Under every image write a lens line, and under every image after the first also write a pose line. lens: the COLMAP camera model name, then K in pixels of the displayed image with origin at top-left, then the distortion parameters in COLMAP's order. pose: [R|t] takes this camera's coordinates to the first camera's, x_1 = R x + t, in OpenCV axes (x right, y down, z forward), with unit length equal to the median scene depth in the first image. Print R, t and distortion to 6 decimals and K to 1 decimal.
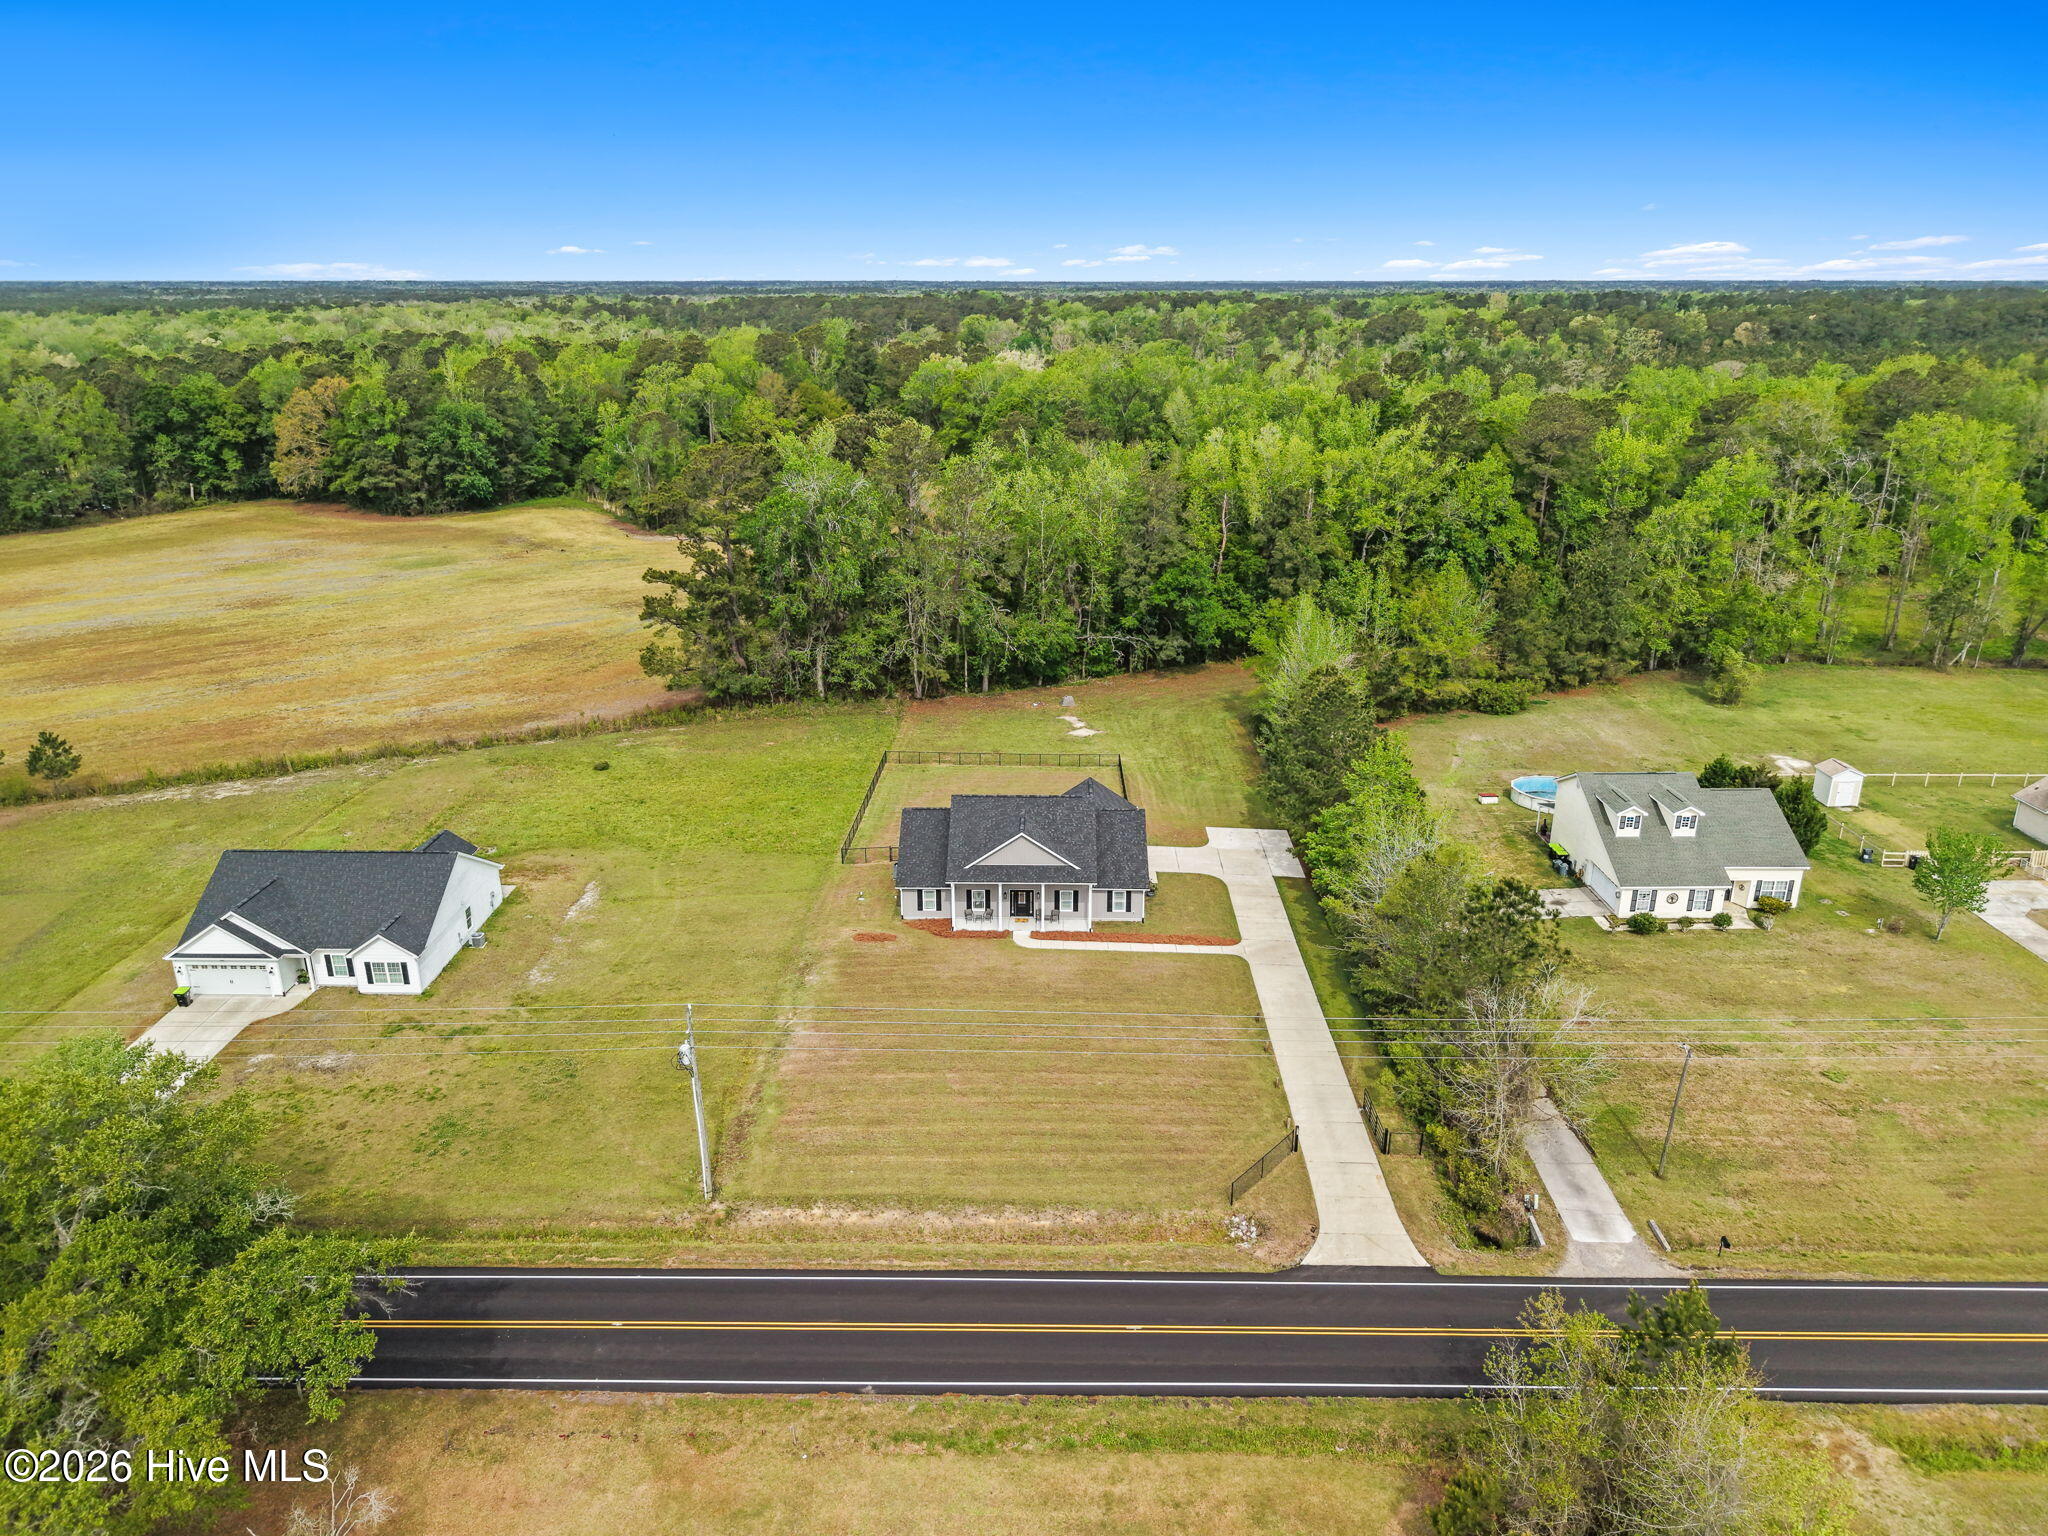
lens RADIAL K [[1379.3, 0, 1024.0], [0, 1379.3, 768.0], [0, 0, 1]] dist [0.015081, -0.003977]
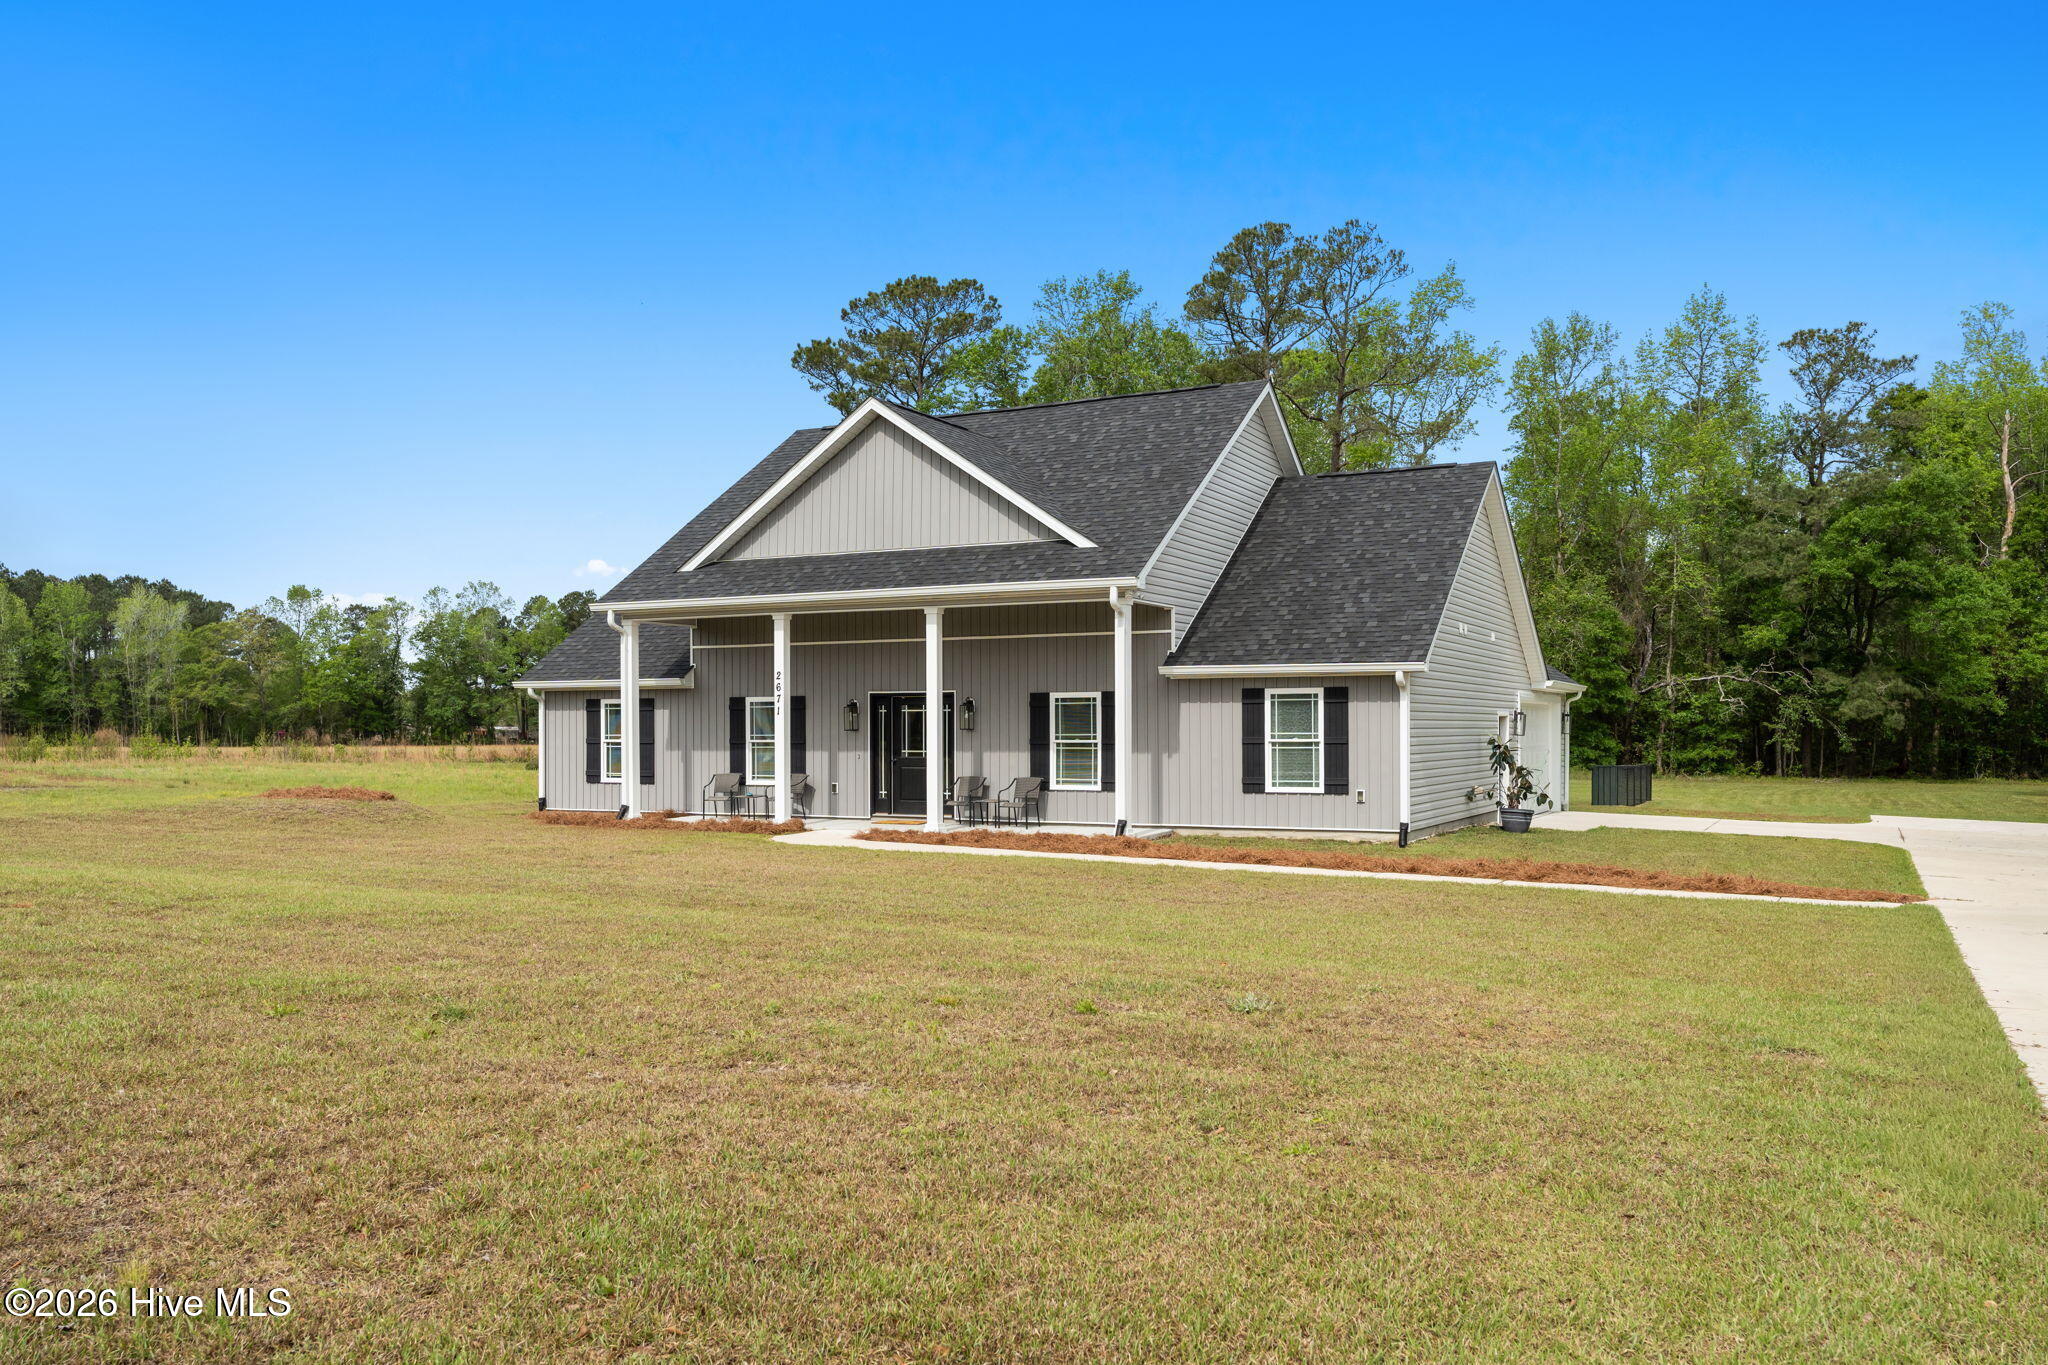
lens RADIAL K [[1582.6, 0, 1029.8], [0, 1582.6, 736.9], [0, 0, 1]] dist [0.003008, -0.001539]
pose [[0.899546, -0.001742, -0.436822, 0.125099], [-0.142027, 0.944493, -0.296244, 0.156920], [0.413092, 0.328526, 0.849368, 0.686433]]
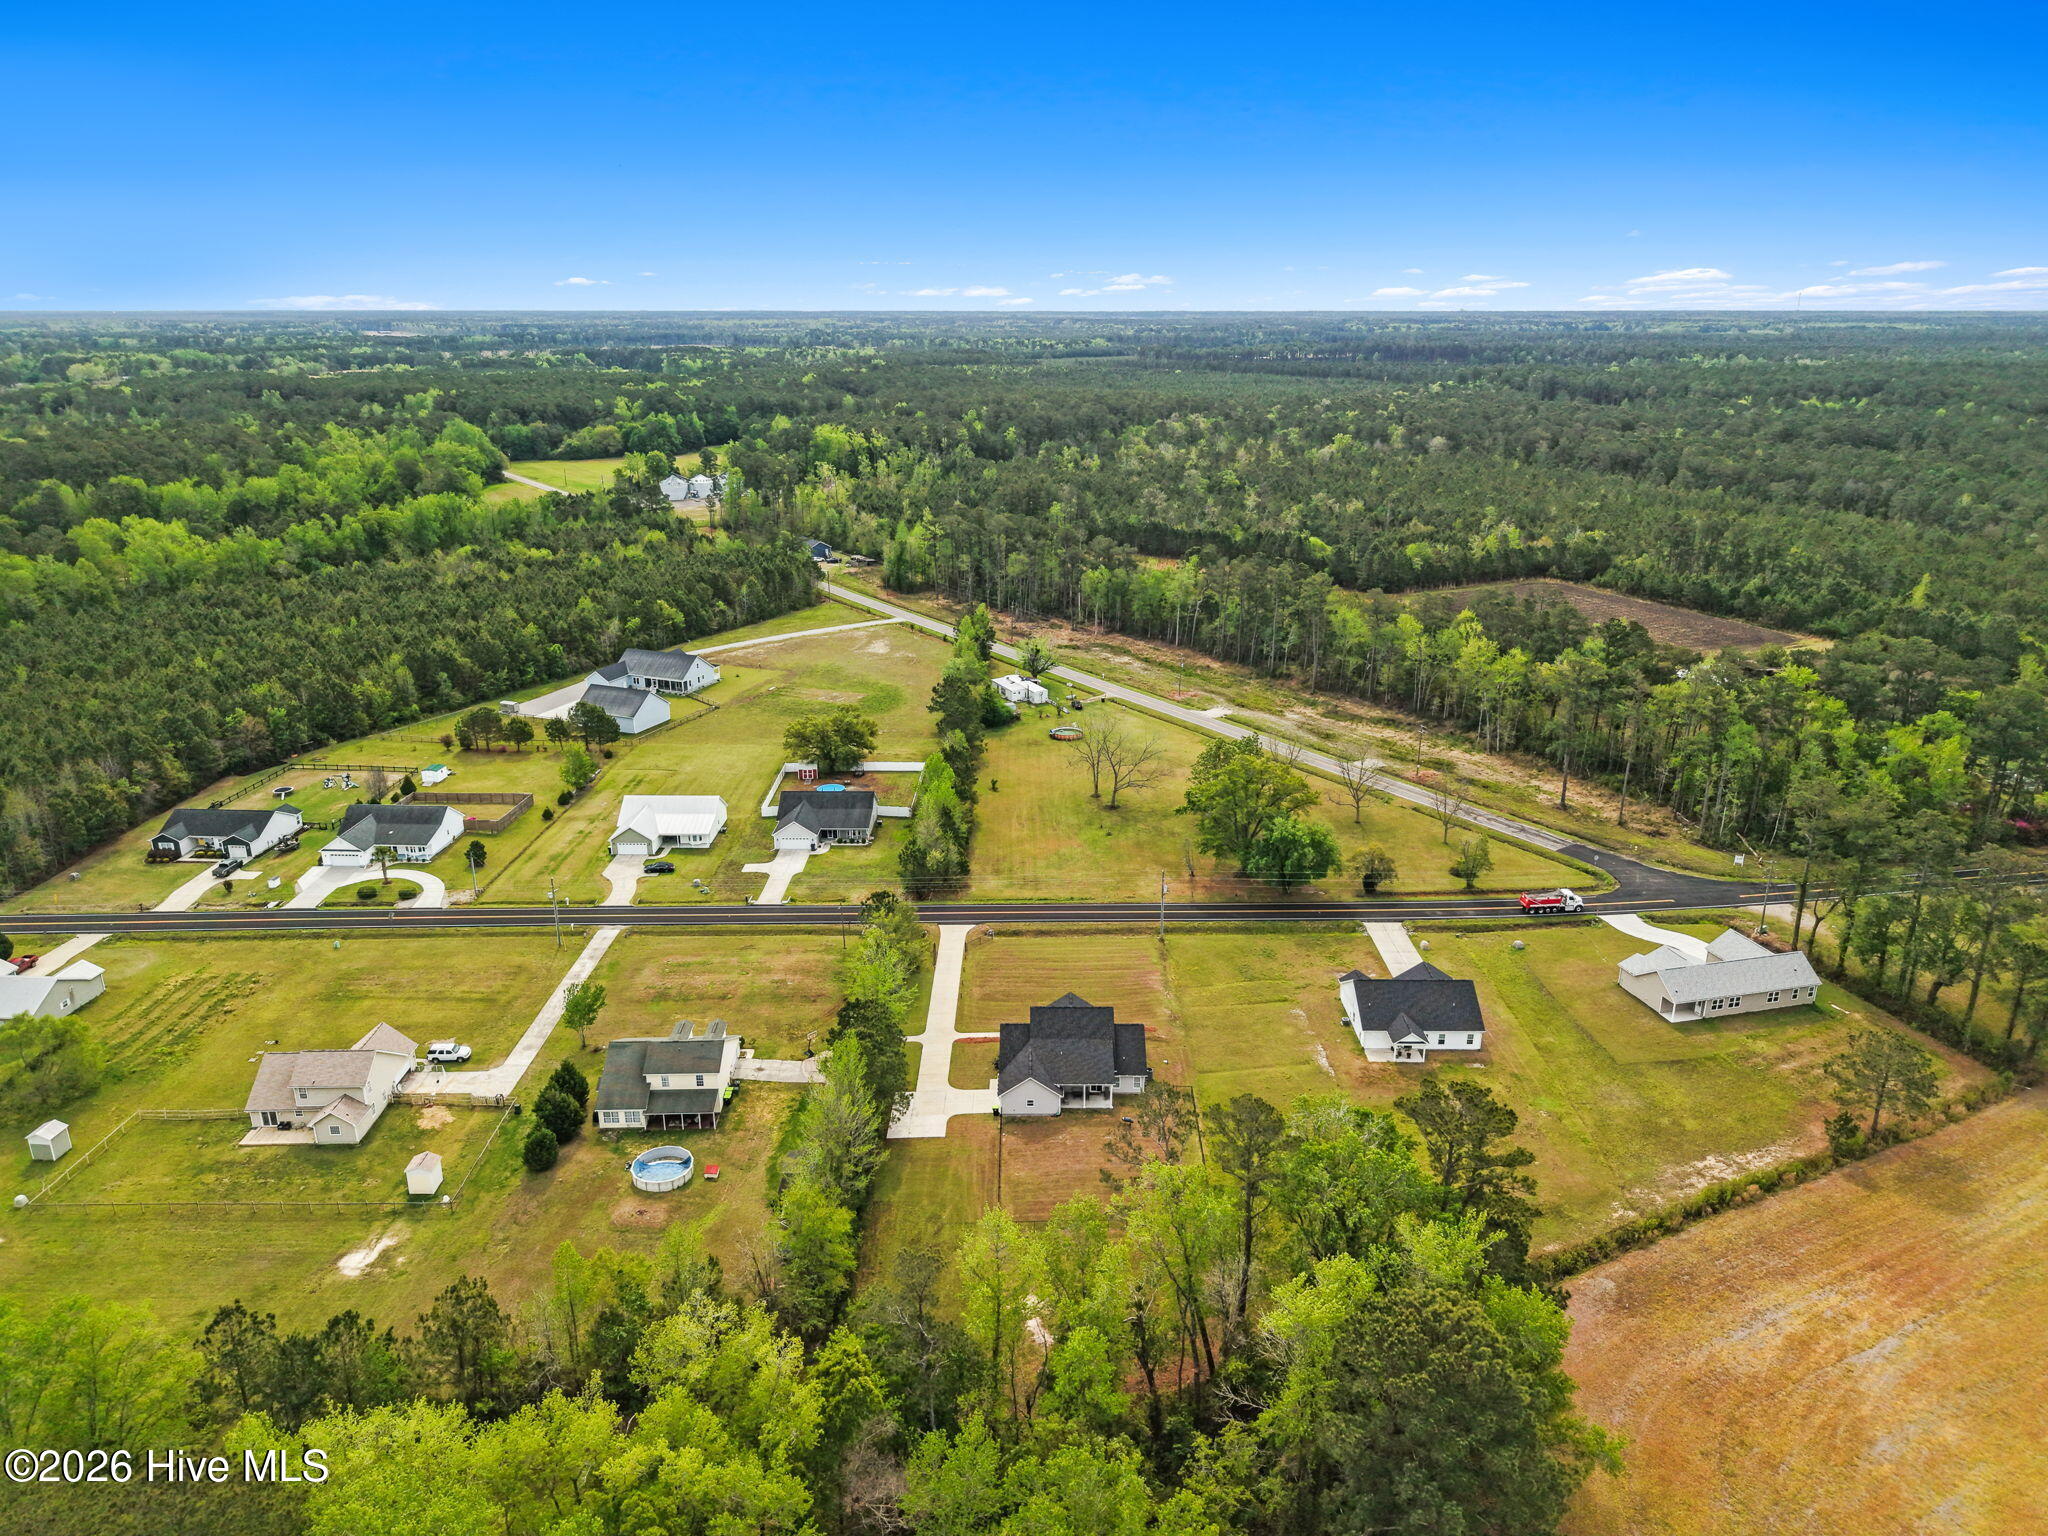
lens RADIAL K [[1379.3, 0, 1024.0], [0, 1379.3, 768.0], [0, 0, 1]] dist [0.015081, -0.003977]
pose [[-0.999927, 0.007686, -0.009310, 0.064356], [0.000423, 0.792978, 0.609250, -1.161939], [0.012065, 0.609202, -0.792923, 1.997658]]
